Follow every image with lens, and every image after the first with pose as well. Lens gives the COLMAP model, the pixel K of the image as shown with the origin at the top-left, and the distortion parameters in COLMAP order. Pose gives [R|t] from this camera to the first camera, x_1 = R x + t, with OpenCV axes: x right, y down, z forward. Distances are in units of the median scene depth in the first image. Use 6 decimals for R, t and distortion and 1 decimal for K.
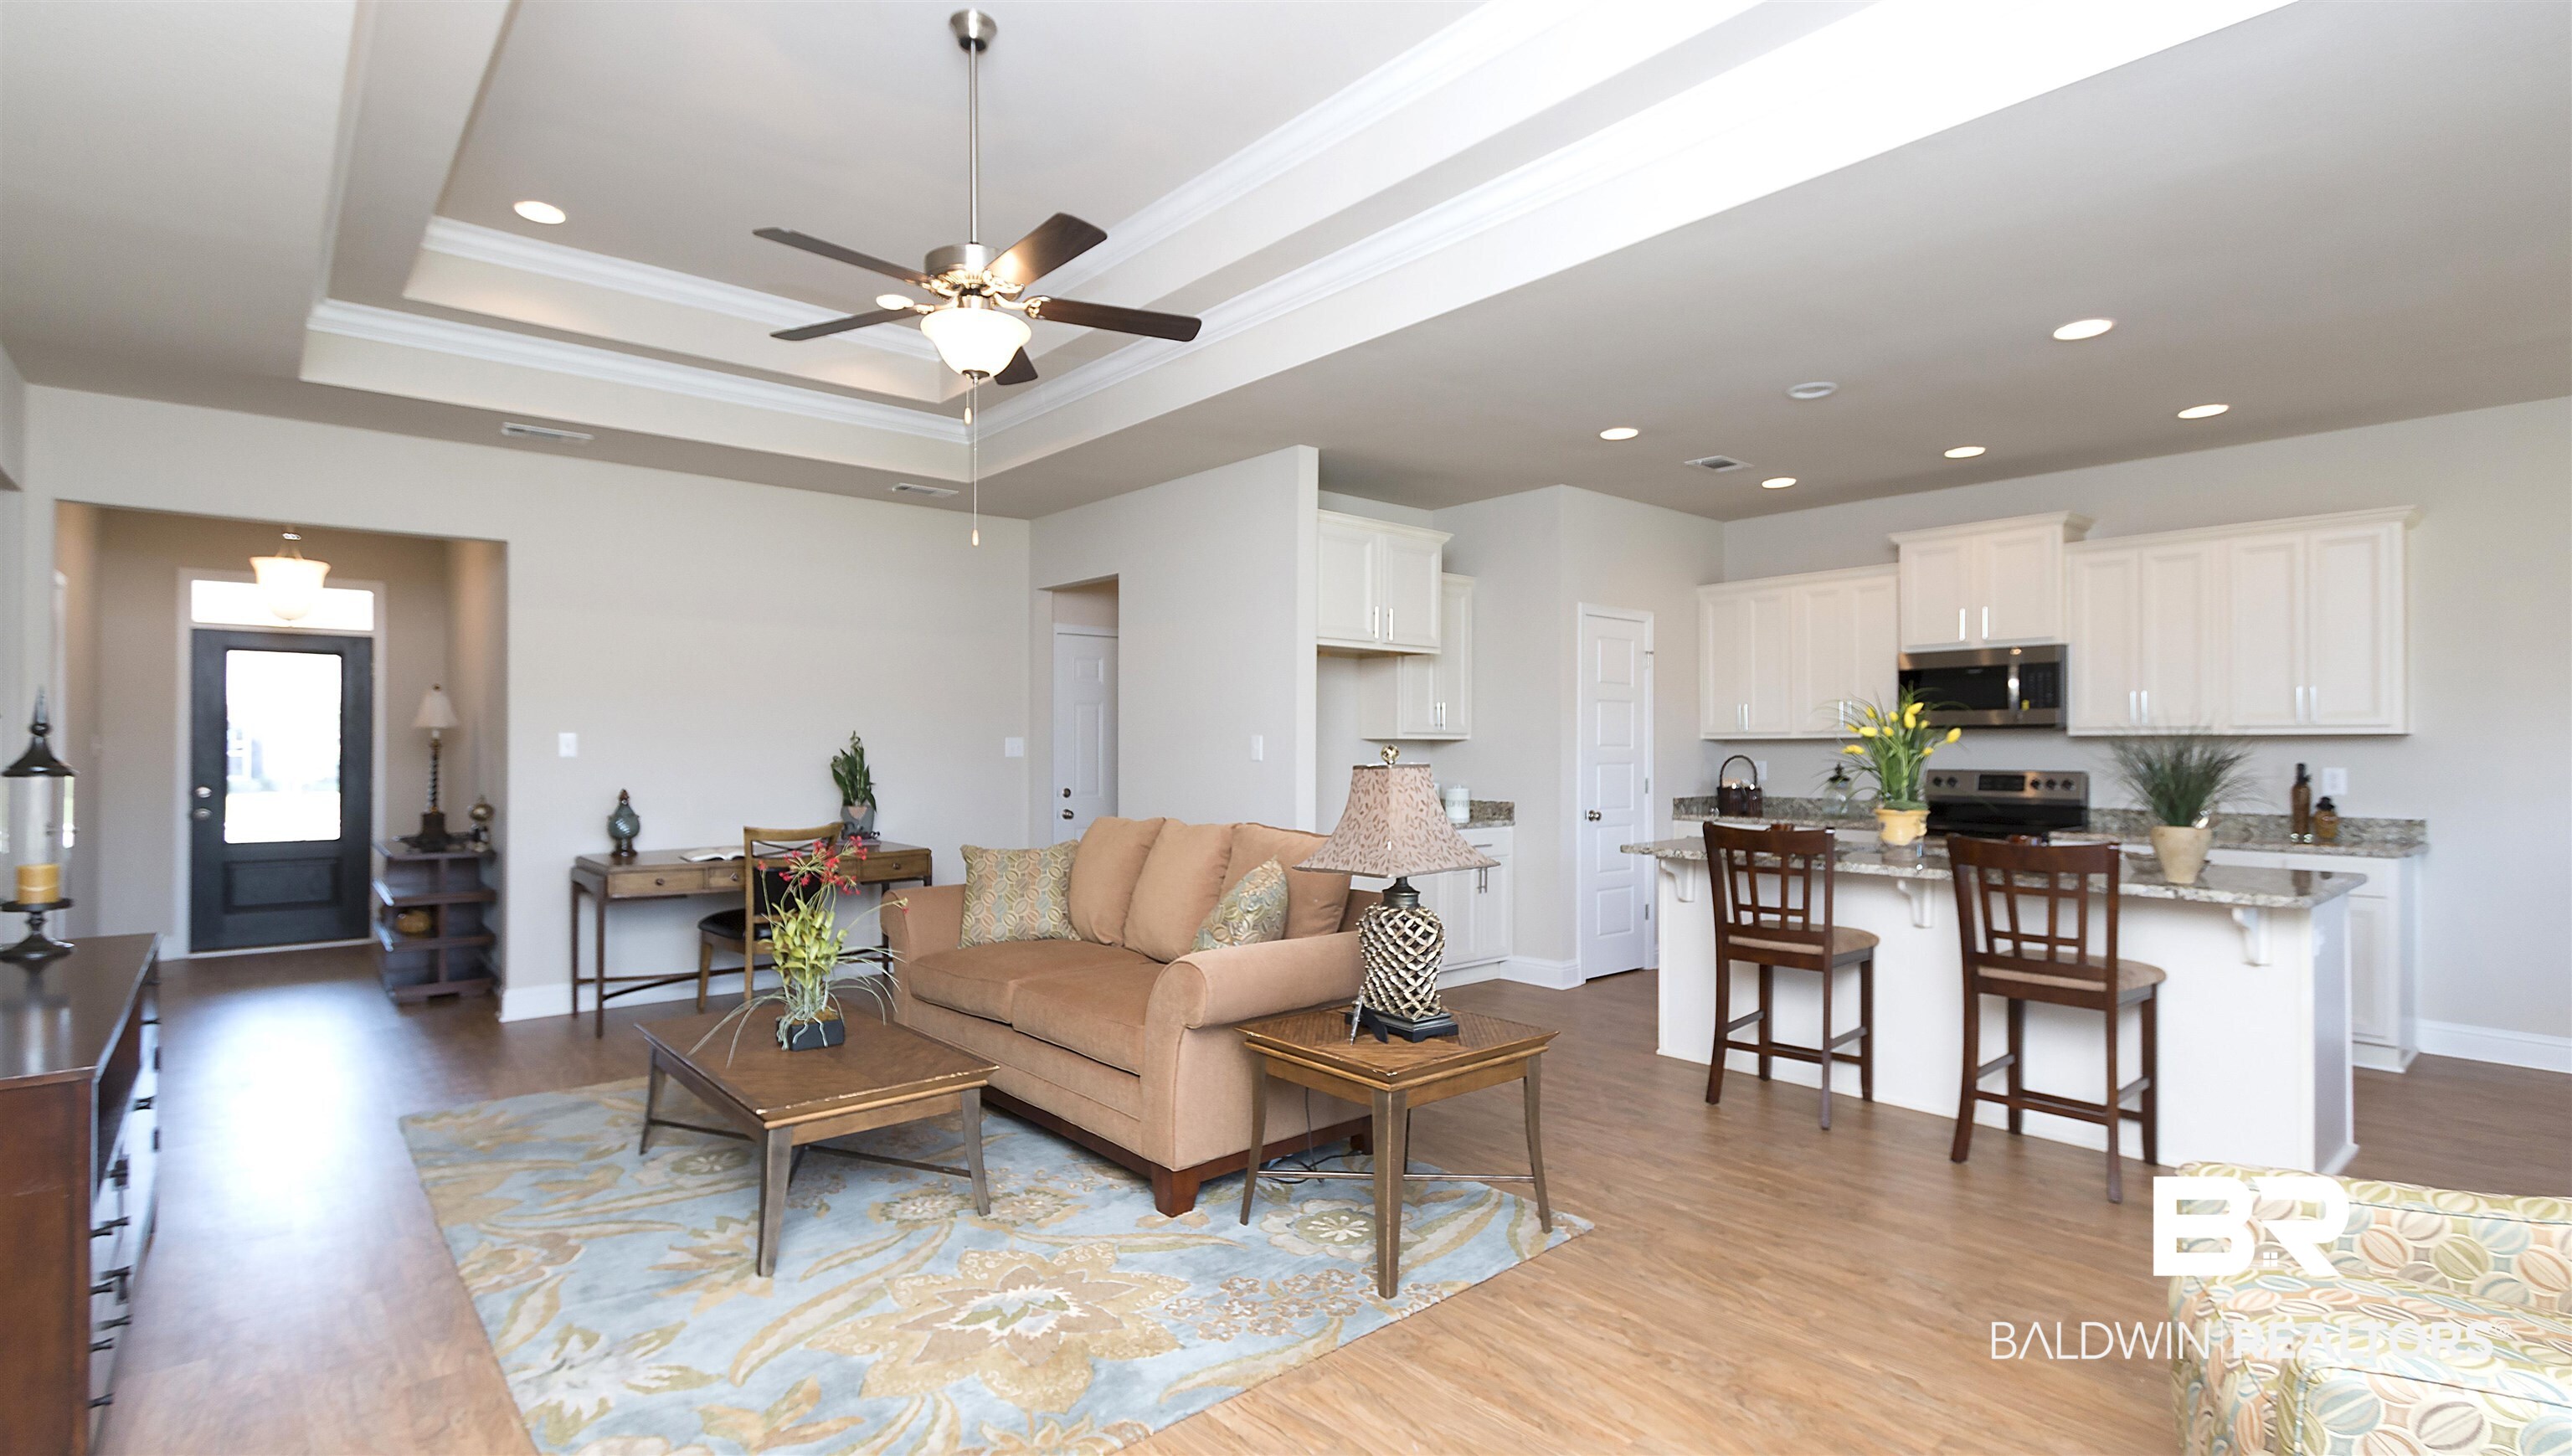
lens RADIAL K [[1186.5, 0, 1280.4], [0, 1186.5, 746.5], [0, 0, 1]] dist [-0.000115, -0.000224]
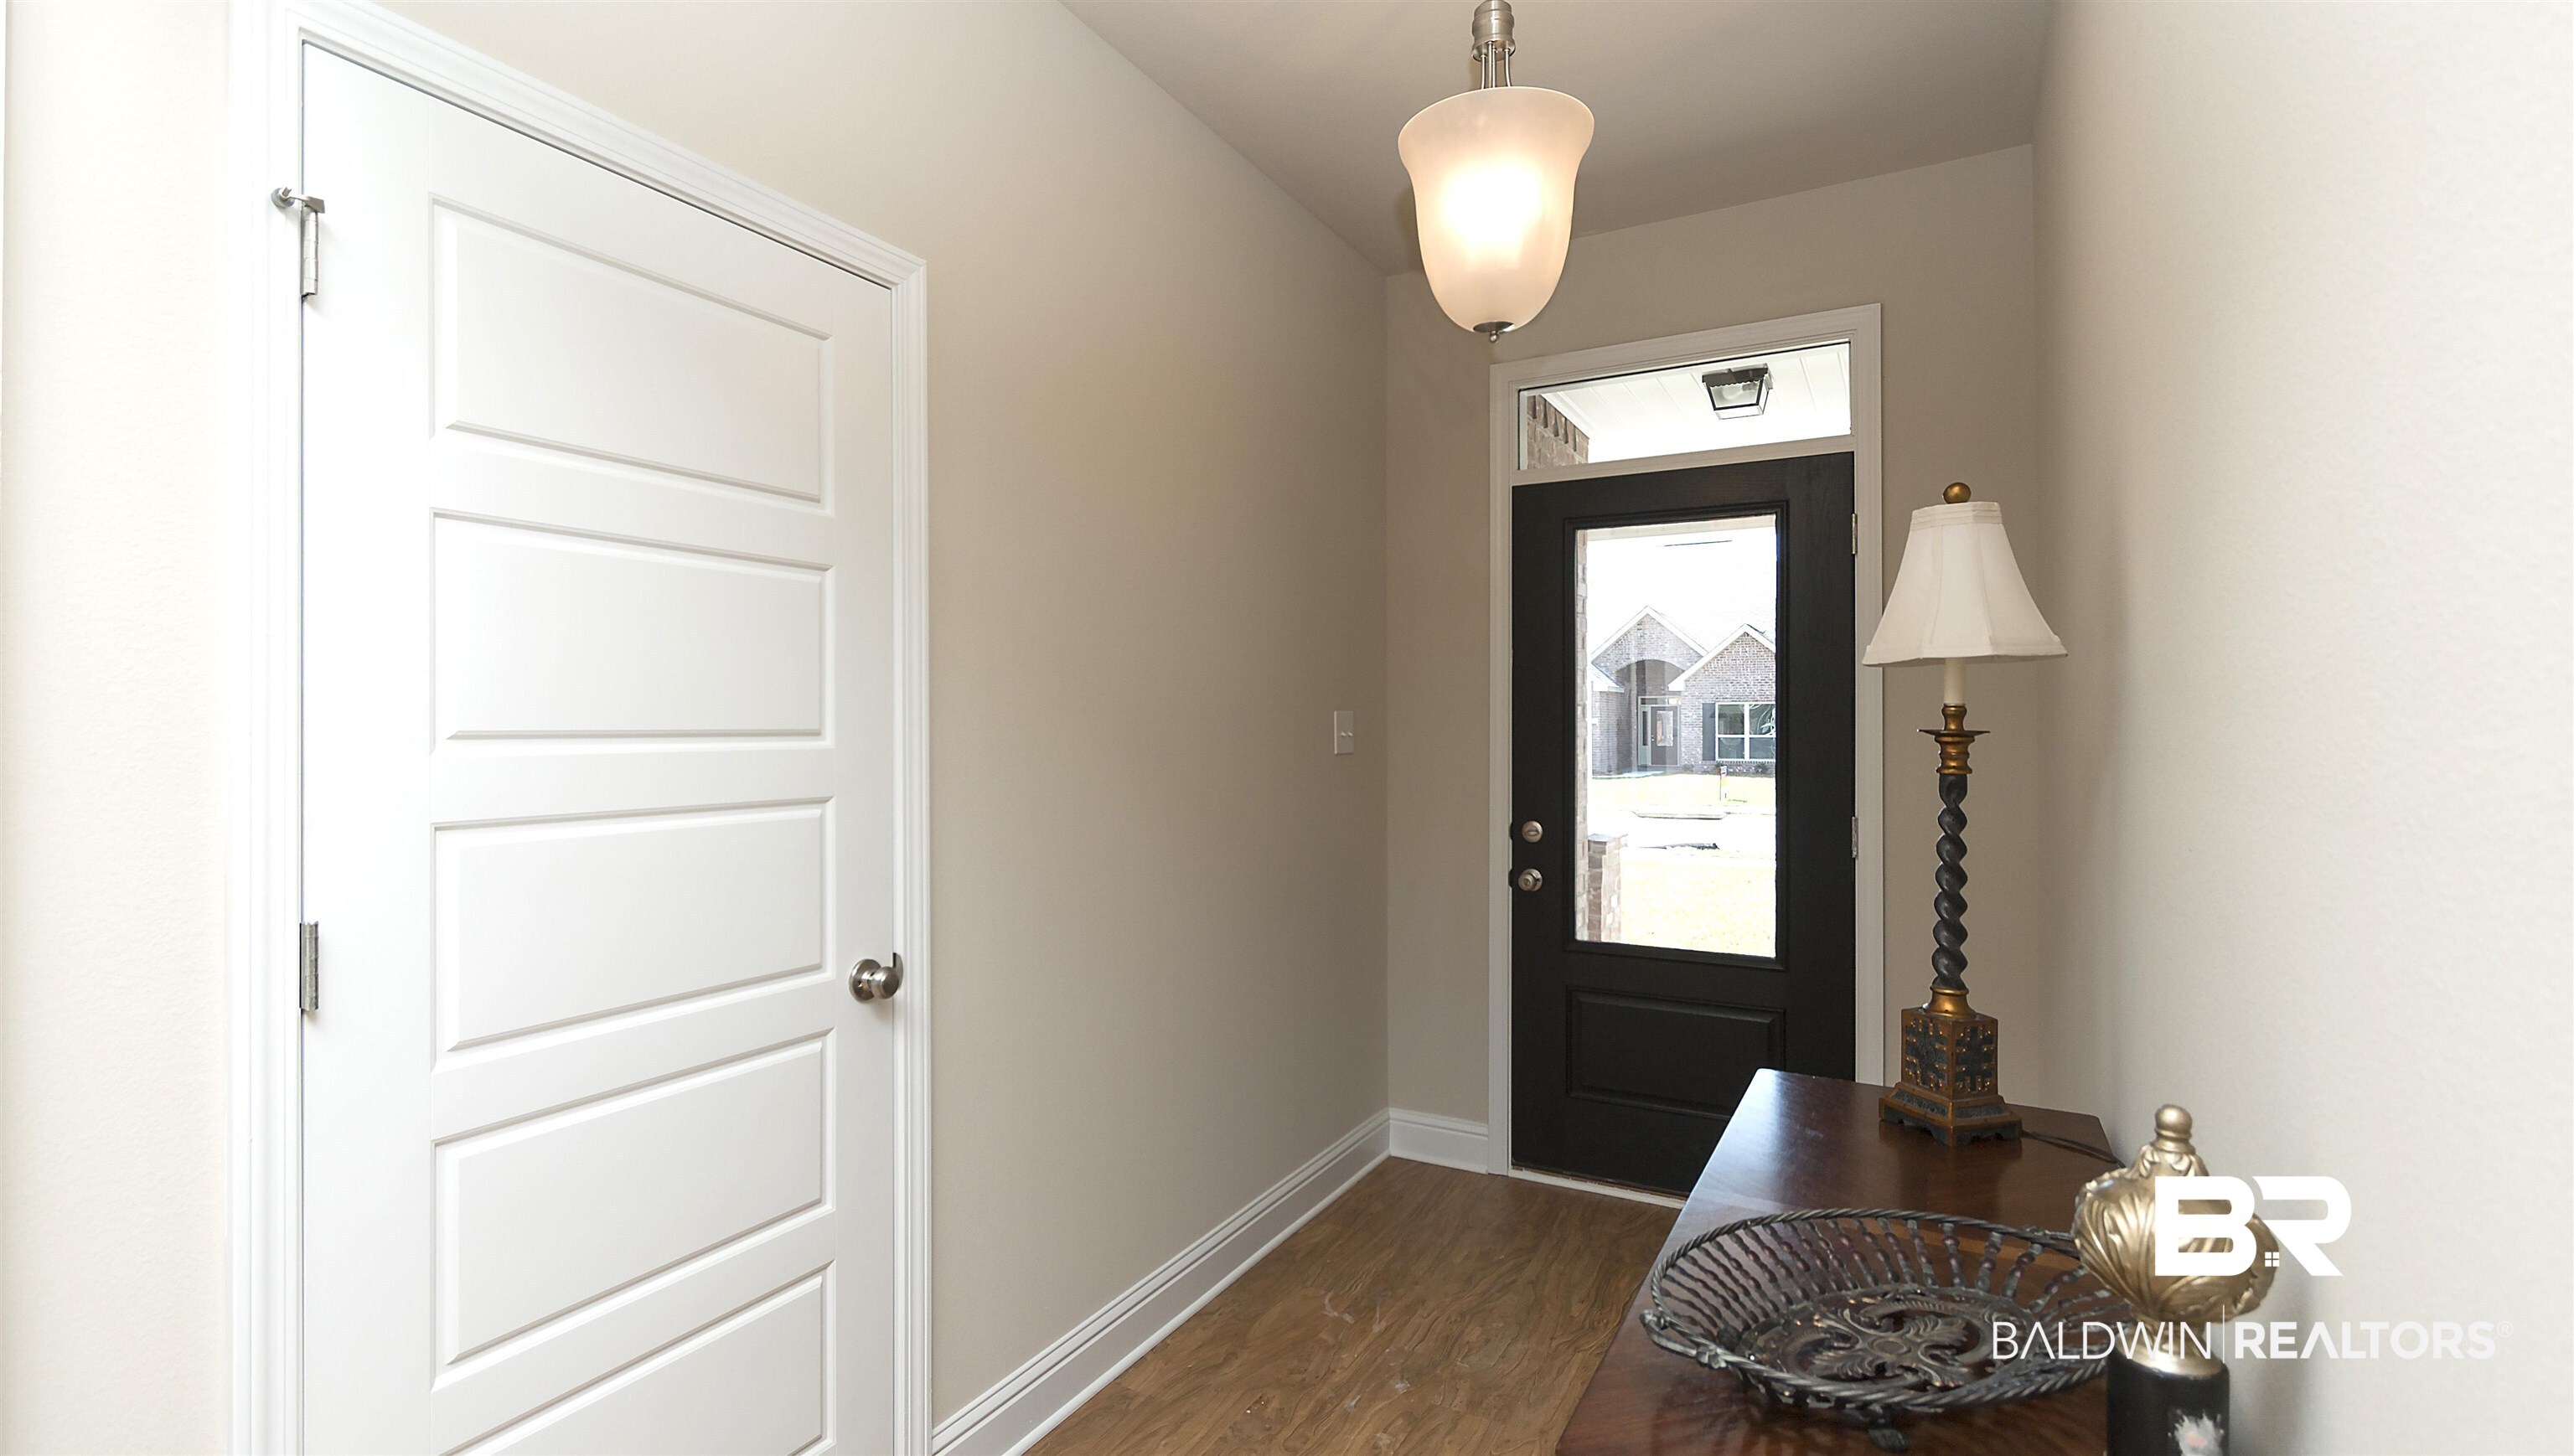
lens RADIAL K [[1187.4, 0, 1281.3], [0, 1187.4, 746.5], [0, 0, 1]] dist [-0.000115, -0.000224]
pose [[0.359031, 0.010819, -0.933263, -1.154075], [-0.002013, 0.999939, 0.010817, -0.002191], [0.933323, -0.002005, 0.359031, 1.691841]]
